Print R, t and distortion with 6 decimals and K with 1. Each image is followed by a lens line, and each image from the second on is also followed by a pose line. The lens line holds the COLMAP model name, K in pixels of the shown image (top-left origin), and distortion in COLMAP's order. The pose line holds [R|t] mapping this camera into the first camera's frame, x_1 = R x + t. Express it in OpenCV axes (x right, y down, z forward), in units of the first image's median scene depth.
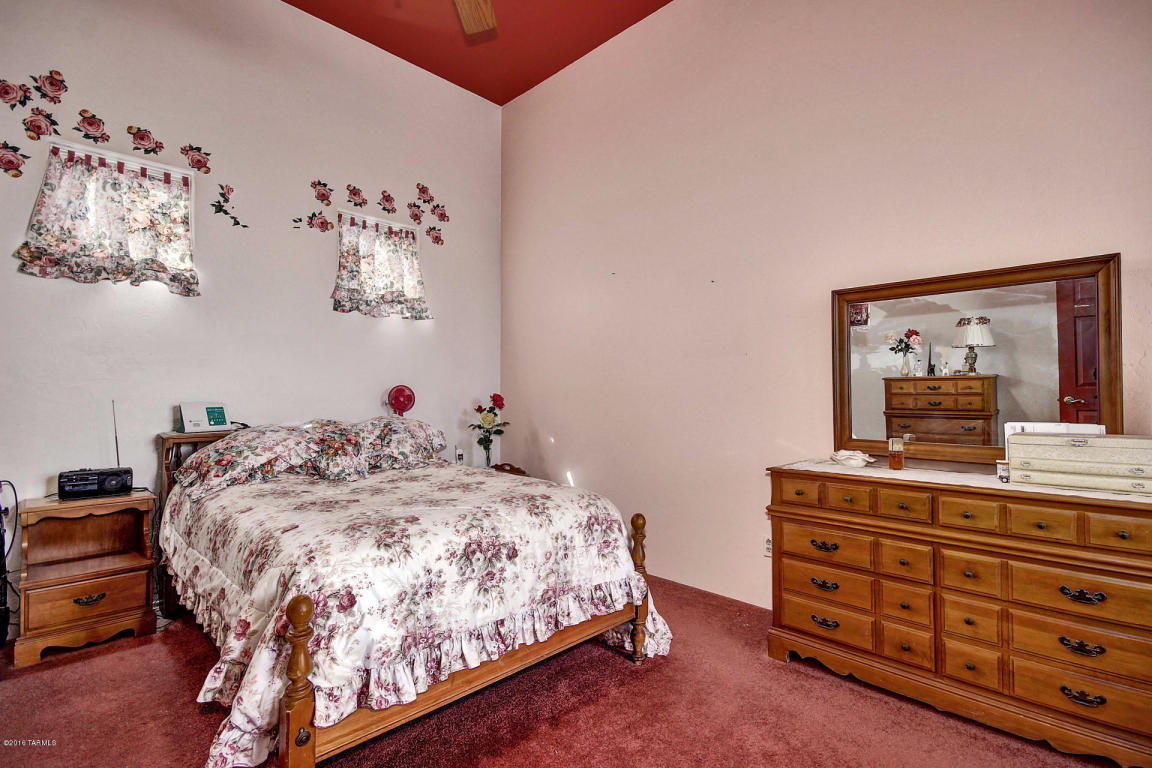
lens RADIAL K [[540.8, 0, 574.1], [0, 540.8, 383.2], [0, 0, 1]] dist [0.001439, -0.003176]
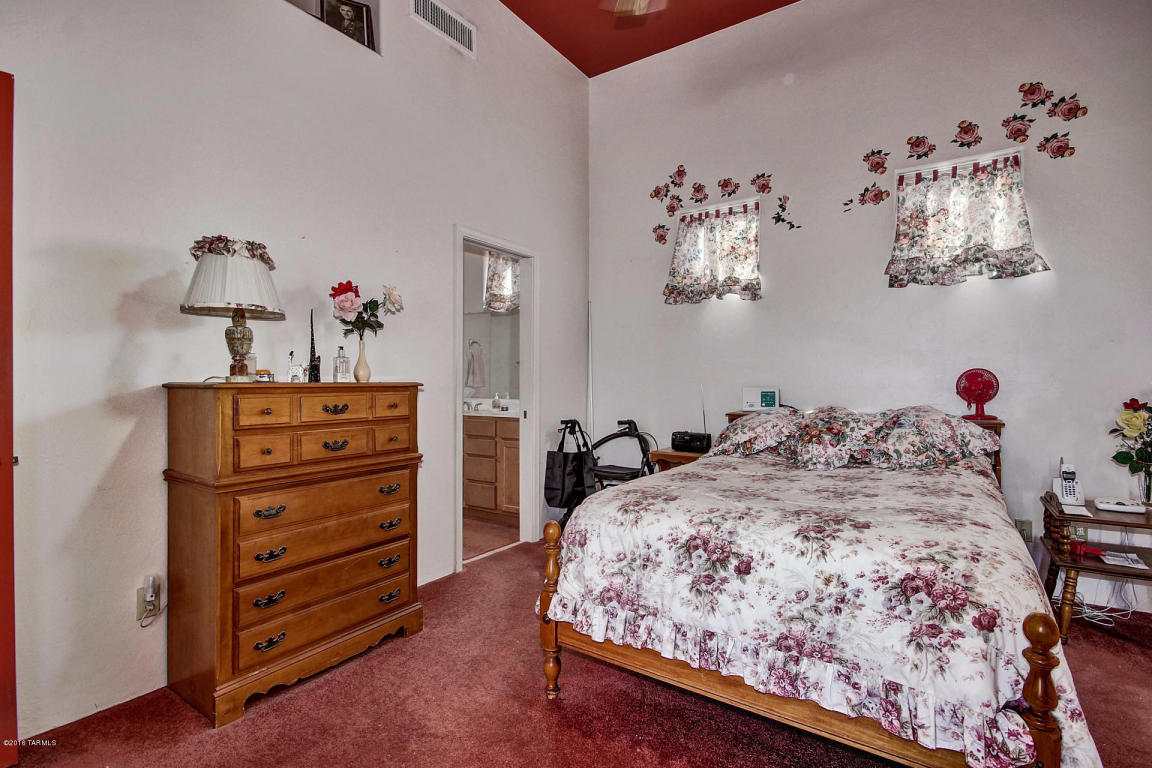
lens RADIAL K [[540.8, 0, 572.7], [0, 540.8, 387.7], [0, 0, 1]] dist [0.001439, -0.003176]
pose [[0.177424, 0.010101, -0.984083, 0.441573], [0.022022, 0.999656, 0.014231, 0.010423], [0.983888, -0.024197, 0.177141, 0.396076]]
